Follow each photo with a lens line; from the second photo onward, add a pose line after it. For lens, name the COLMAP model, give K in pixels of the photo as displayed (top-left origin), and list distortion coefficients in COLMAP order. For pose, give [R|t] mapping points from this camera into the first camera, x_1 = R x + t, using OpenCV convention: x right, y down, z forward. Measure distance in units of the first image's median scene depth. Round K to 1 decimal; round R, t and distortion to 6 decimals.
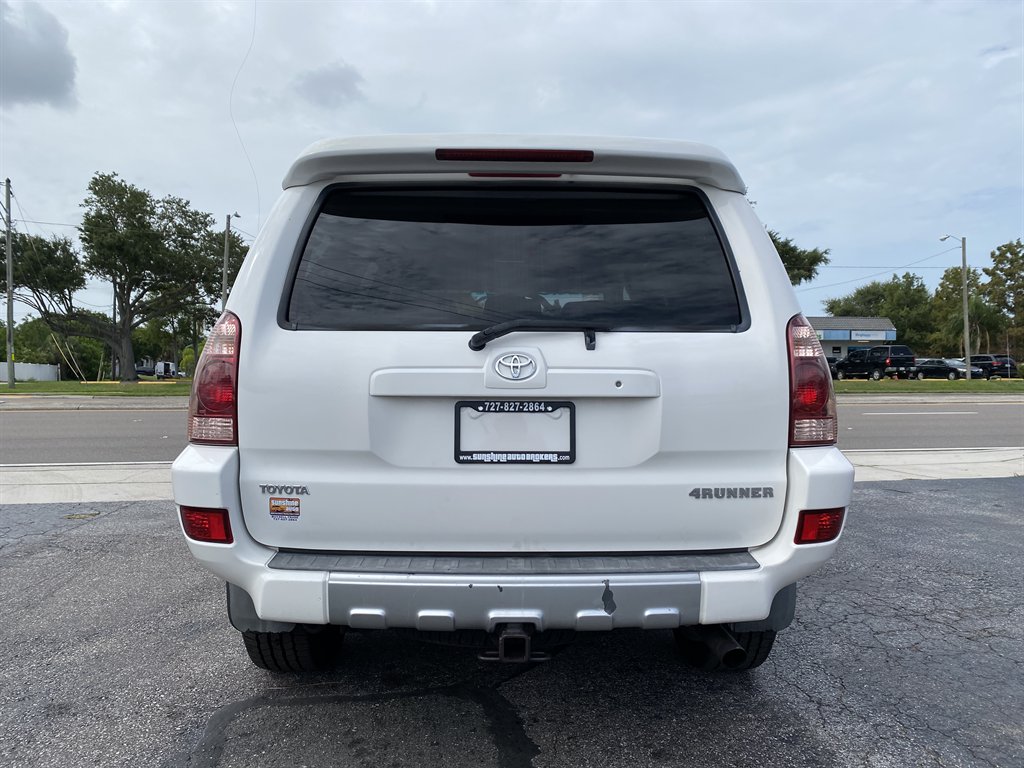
lens RADIAL K [[775.0, 0, 517.5], [0, 775.0, 367.6], [0, 0, 1]] dist [0.011921, -0.003267]
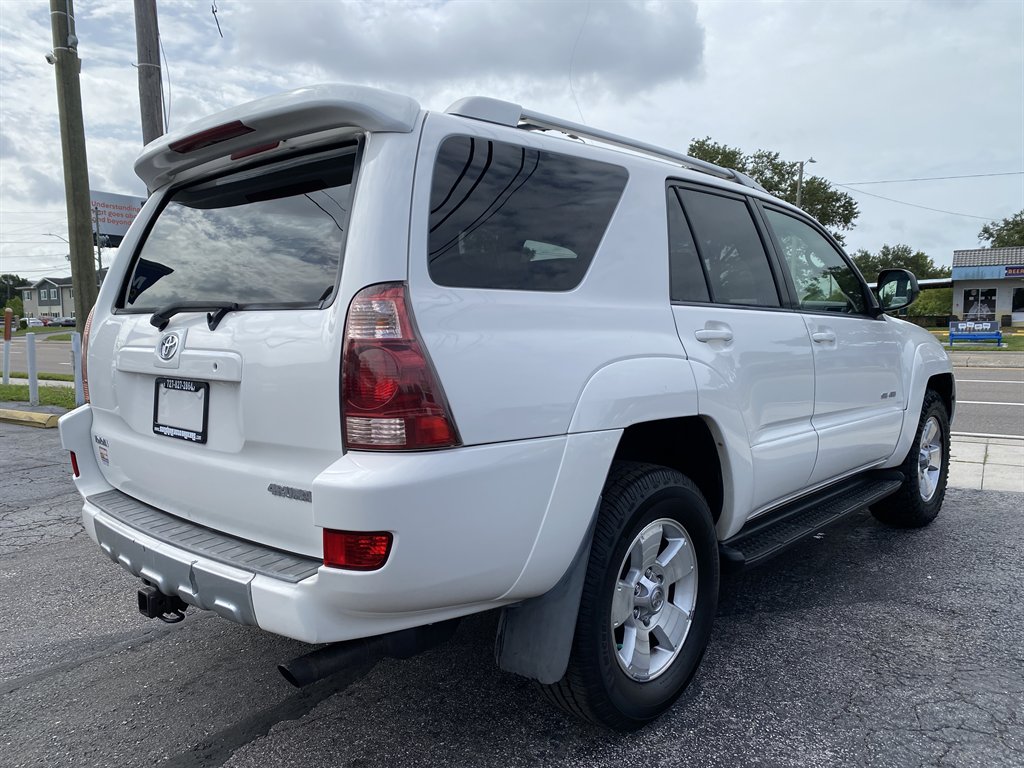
lens RADIAL K [[779.6, 0, 509.5], [0, 779.6, 384.4], [0, 0, 1]] dist [0.022806, -0.004758]
pose [[0.726973, 0.047177, -0.685044, 1.056378], [0.010346, 0.996771, 0.079624, -0.031094], [0.686589, -0.064972, 0.724137, 0.536162]]
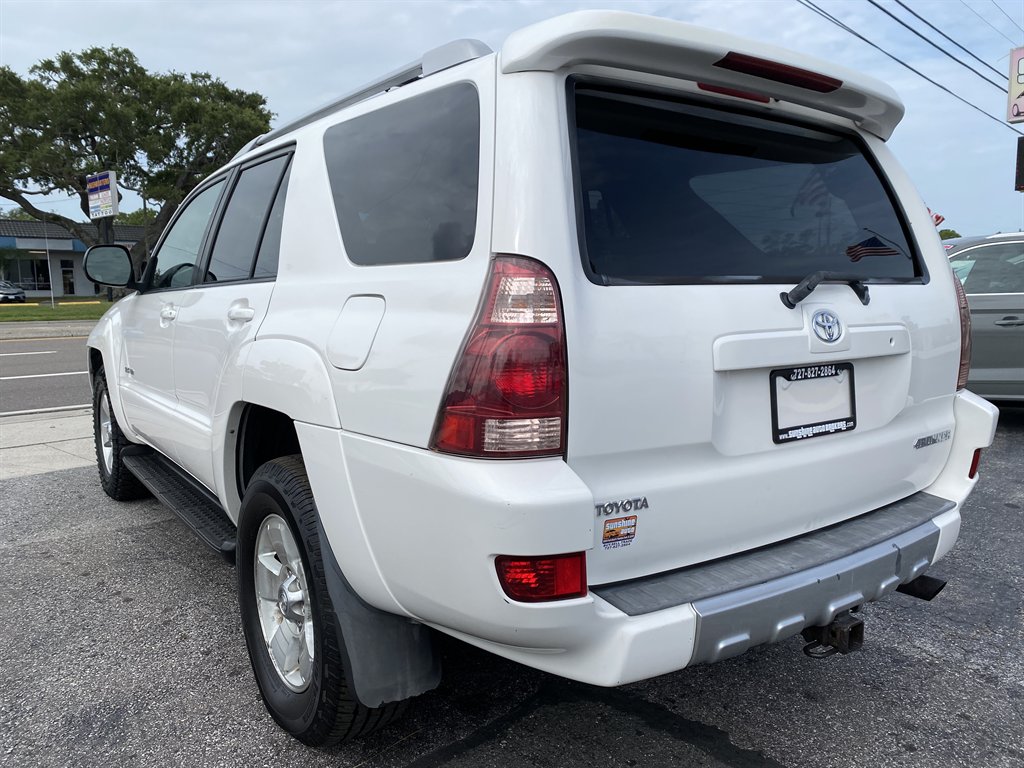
lens RADIAL K [[779.6, 0, 509.5], [0, 779.6, 384.4], [0, 0, 1]] dist [0.022806, -0.004758]
pose [[0.824688, -0.074392, 0.560674, -0.787121], [0.006640, 0.992517, 0.121924, -0.046433], [-0.565549, -0.096826, 0.819011, 0.469411]]
